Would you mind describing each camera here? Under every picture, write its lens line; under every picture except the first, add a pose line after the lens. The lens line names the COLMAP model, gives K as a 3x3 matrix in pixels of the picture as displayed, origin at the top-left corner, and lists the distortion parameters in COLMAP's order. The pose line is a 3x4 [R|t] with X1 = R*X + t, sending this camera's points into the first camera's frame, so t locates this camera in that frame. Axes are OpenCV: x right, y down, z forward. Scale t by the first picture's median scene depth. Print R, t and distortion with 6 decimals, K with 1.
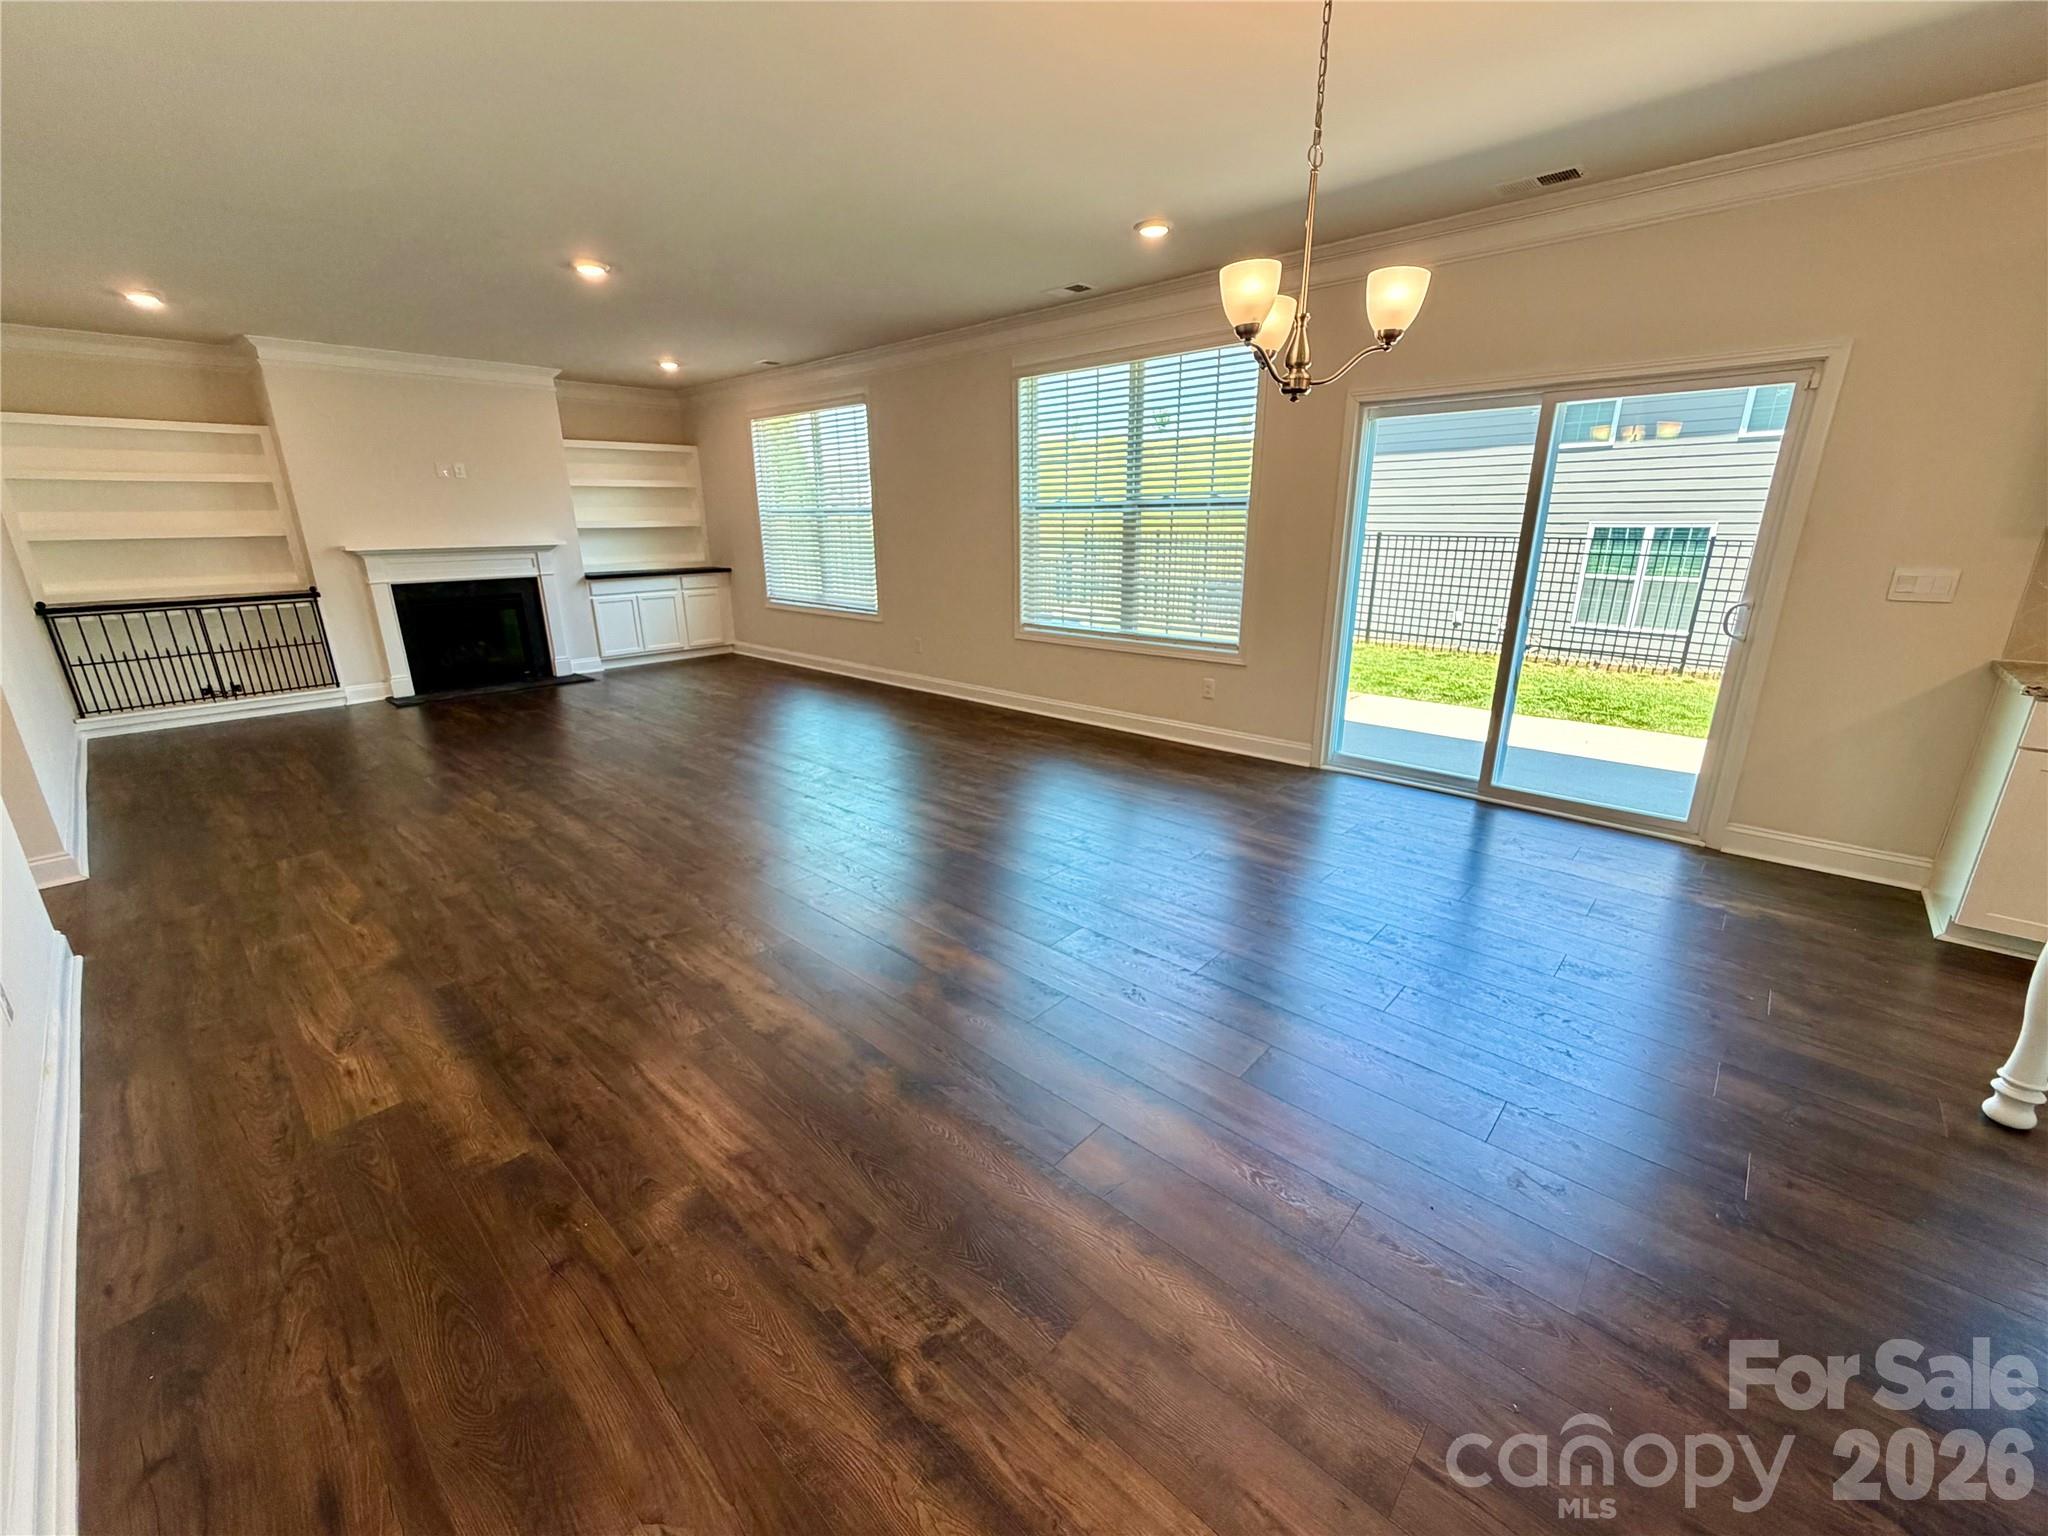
lens RADIAL K [[826.6, 0, 1016.7], [0, 826.6, 774.4], [0, 0, 1]] dist [-0.000884, 0.000806]
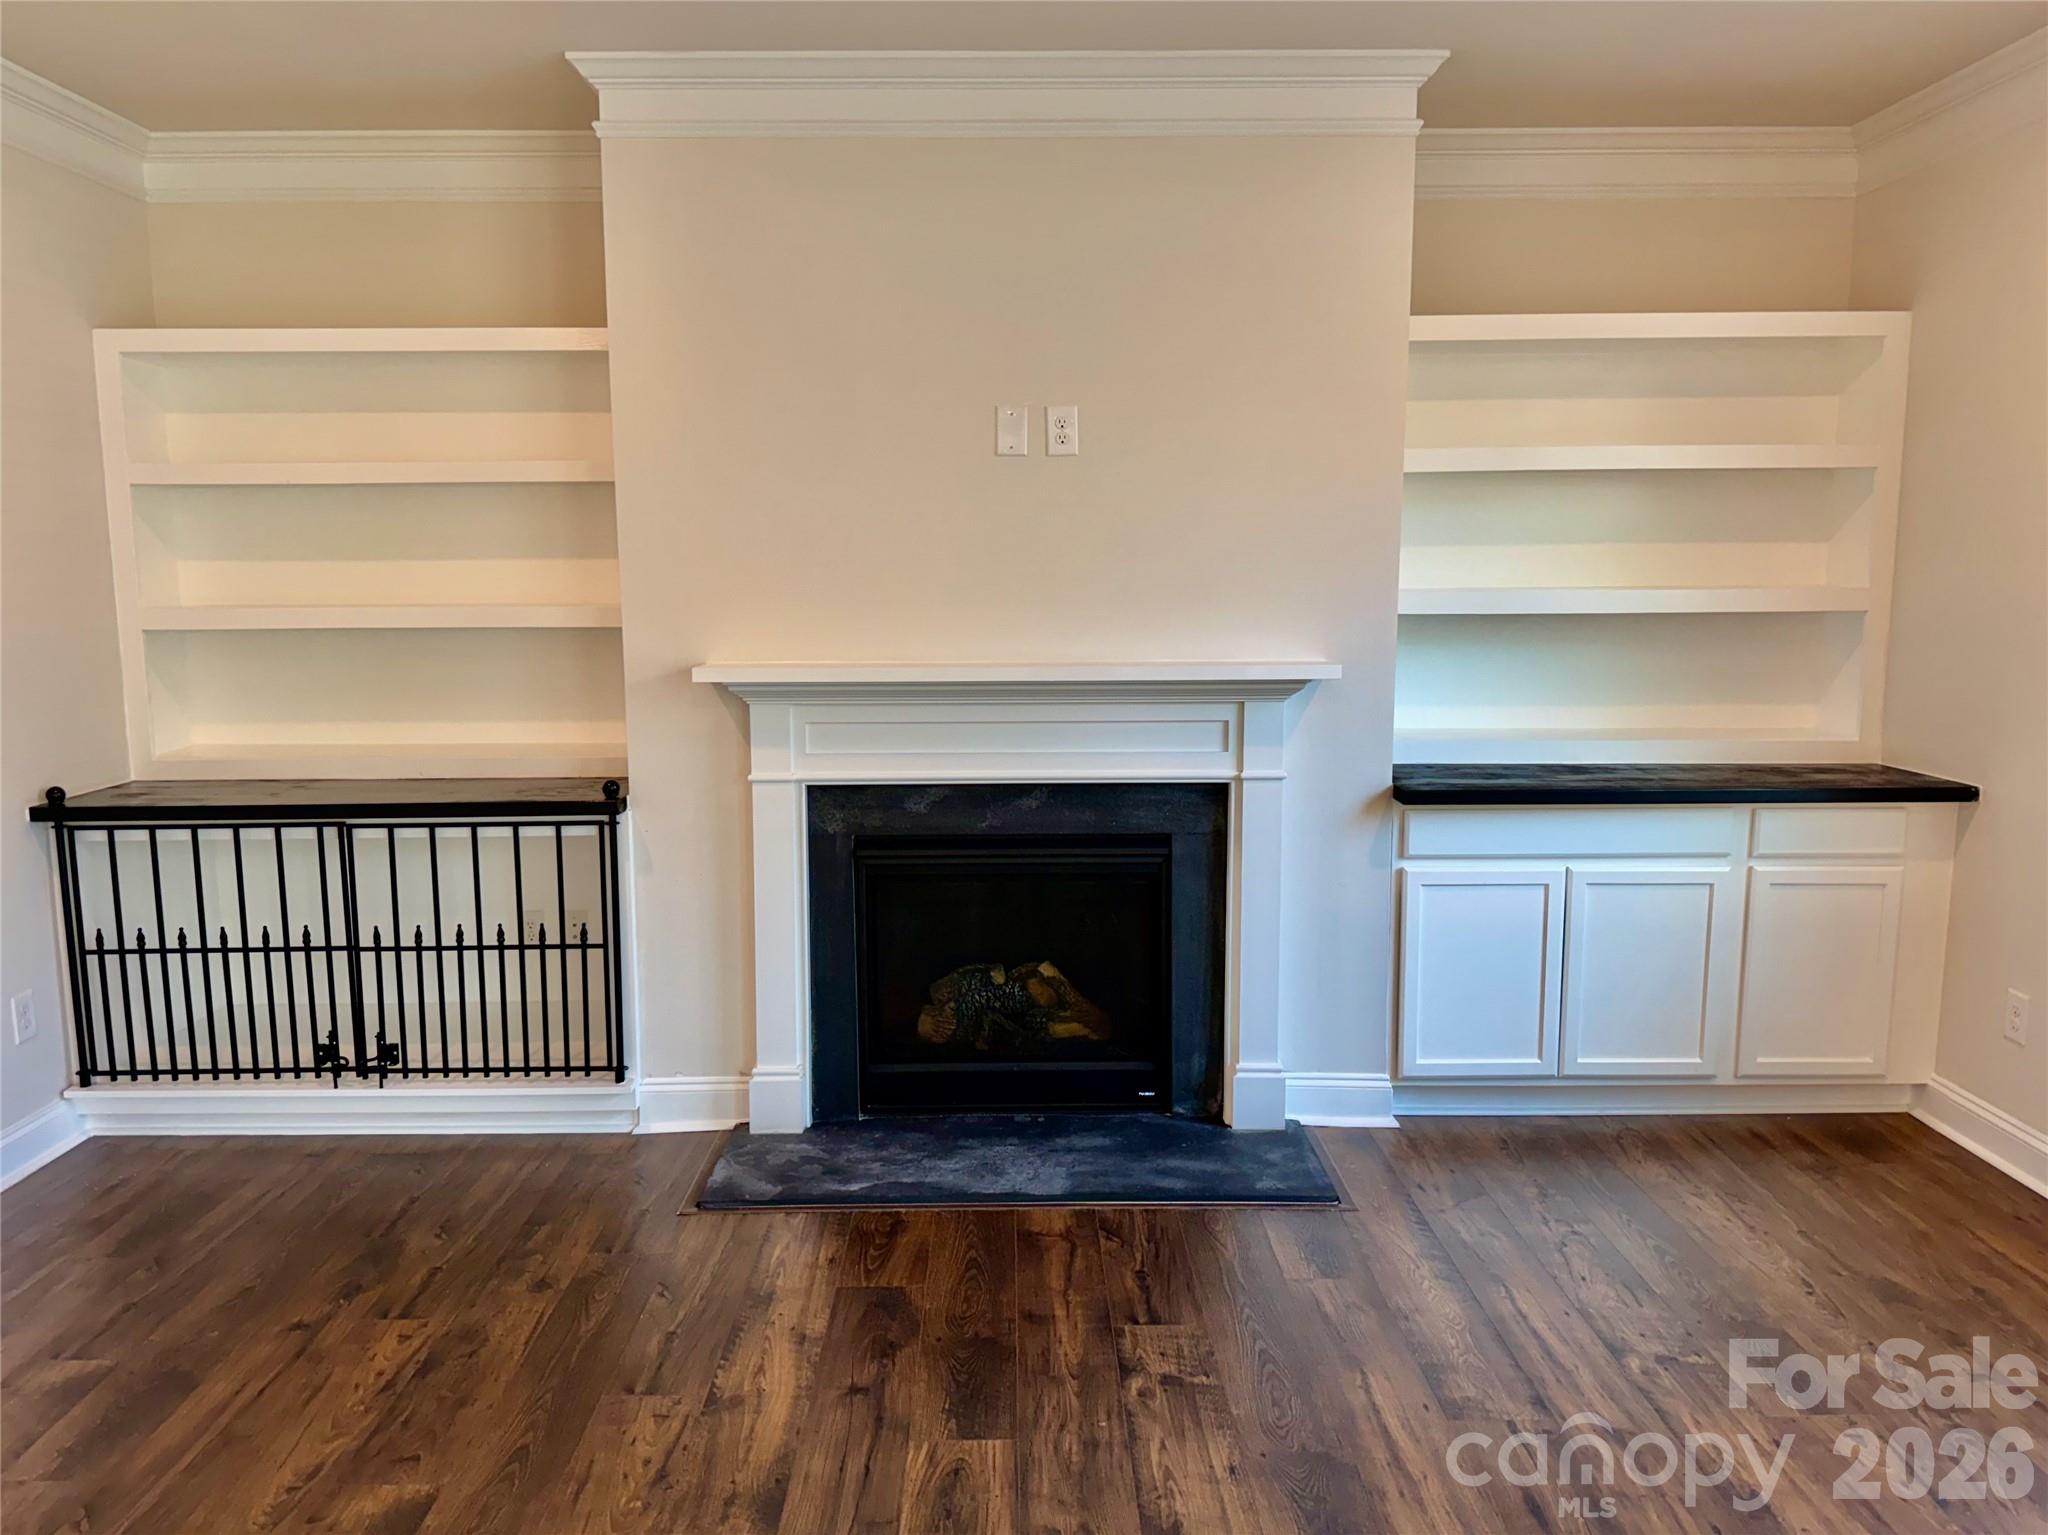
lens RADIAL K [[1467.6, 0, 1072.2], [0, 1467.6, 756.5], [0, 0, 1]] dist [0.037485, -0.016876]
pose [[0.688885, 0.108138, -0.716759, -0.288570], [-0.216268, 0.974436, -0.060844, -0.230846], [0.691857, 0.196926, 0.694661, 0.684487]]
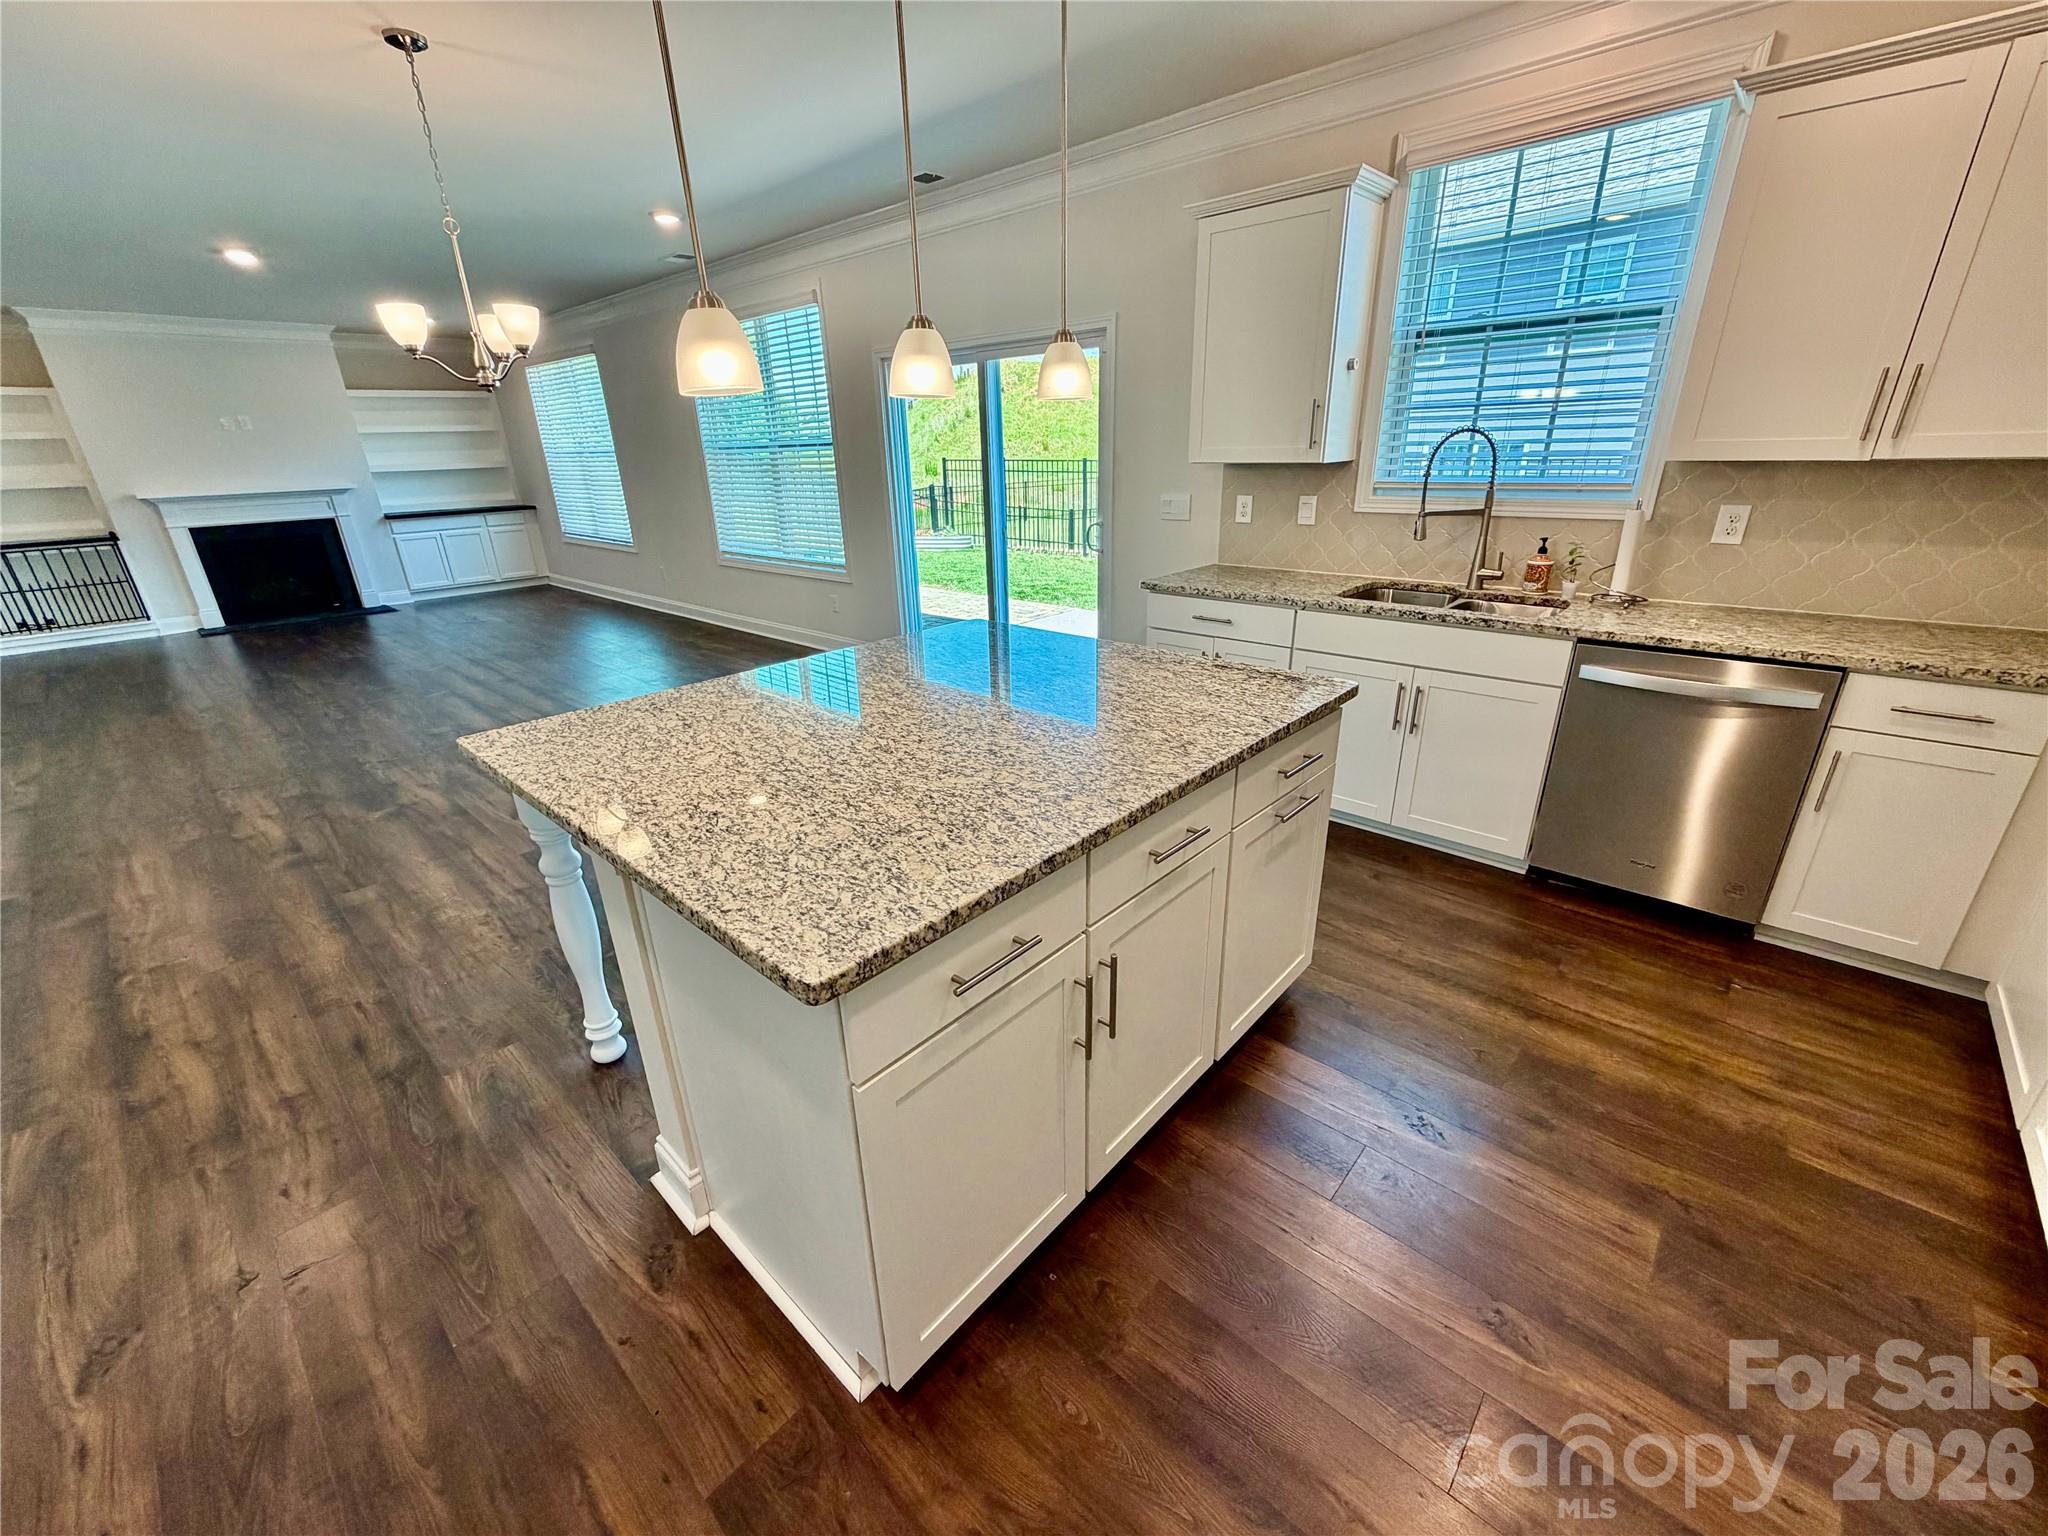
lens RADIAL K [[826.6, 0, 1026.2], [0, 826.6, 777.8], [0, 0, 1]] dist [-0.000884, 0.000806]
pose [[0.999782, -0.020291, -0.004918, 0.401059], [0.020641, 0.996019, 0.086720, 0.038394], [0.003139, -0.086803, 0.996221, -0.163605]]
